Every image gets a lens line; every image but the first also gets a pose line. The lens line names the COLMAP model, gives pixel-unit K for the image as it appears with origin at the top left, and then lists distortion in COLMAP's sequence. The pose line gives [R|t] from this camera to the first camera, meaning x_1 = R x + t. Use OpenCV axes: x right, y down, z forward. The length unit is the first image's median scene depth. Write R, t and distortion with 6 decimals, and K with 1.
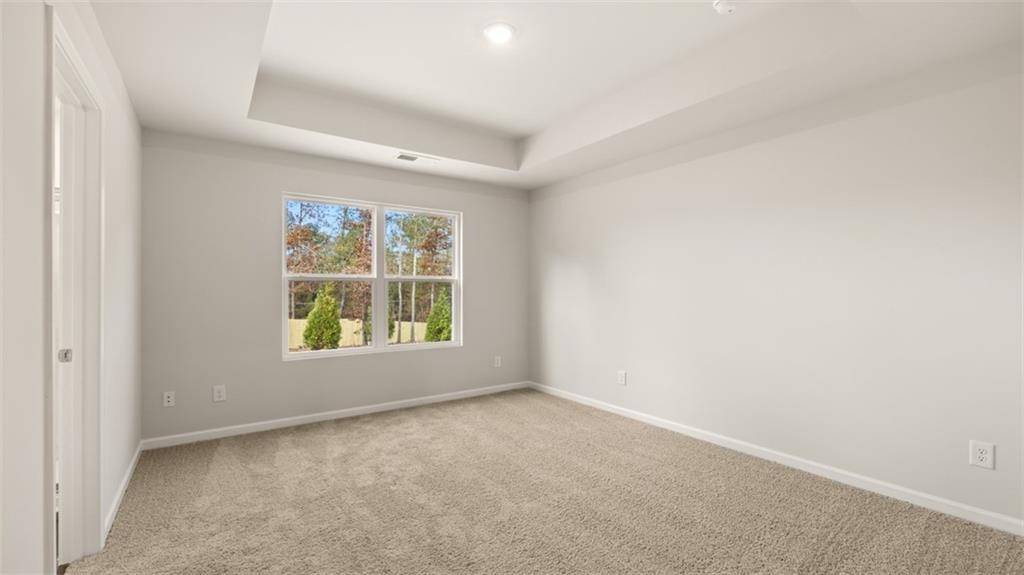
lens RADIAL K [[425.8, 0, 509.9], [0, 425.8, 297.1], [0, 0, 1]] dist [-0.002644, 0.000004]
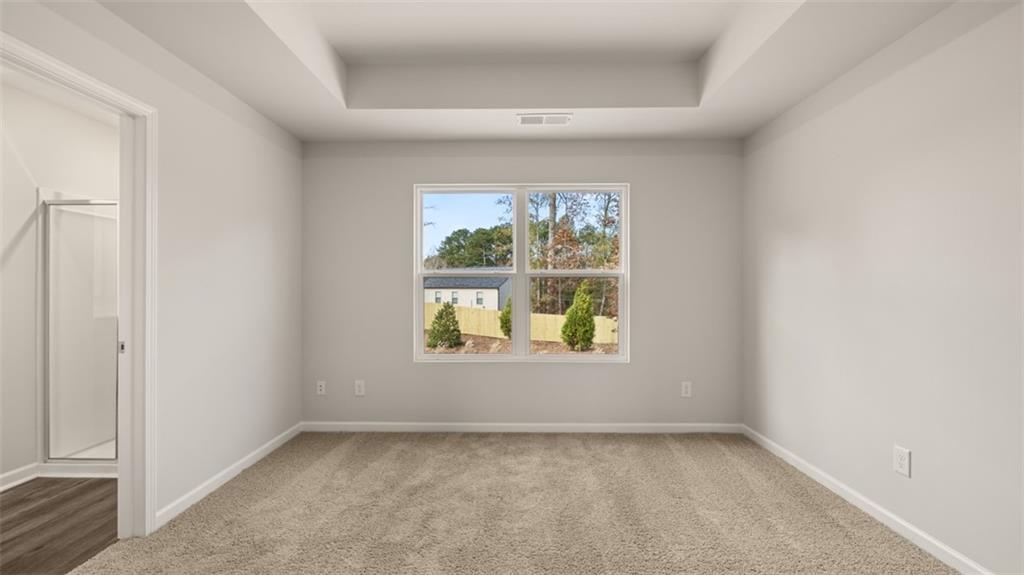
lens RADIAL K [[425.8, 0, 509.9], [0, 425.8, 297.1], [0, 0, 1]] dist [-0.002644, 0.000004]
pose [[0.811767, 0.012350, -0.583851, 0.163789], [-0.009980, 0.999924, 0.007275, -0.004300], [0.583896, -0.000079, 0.811828, 0.291087]]
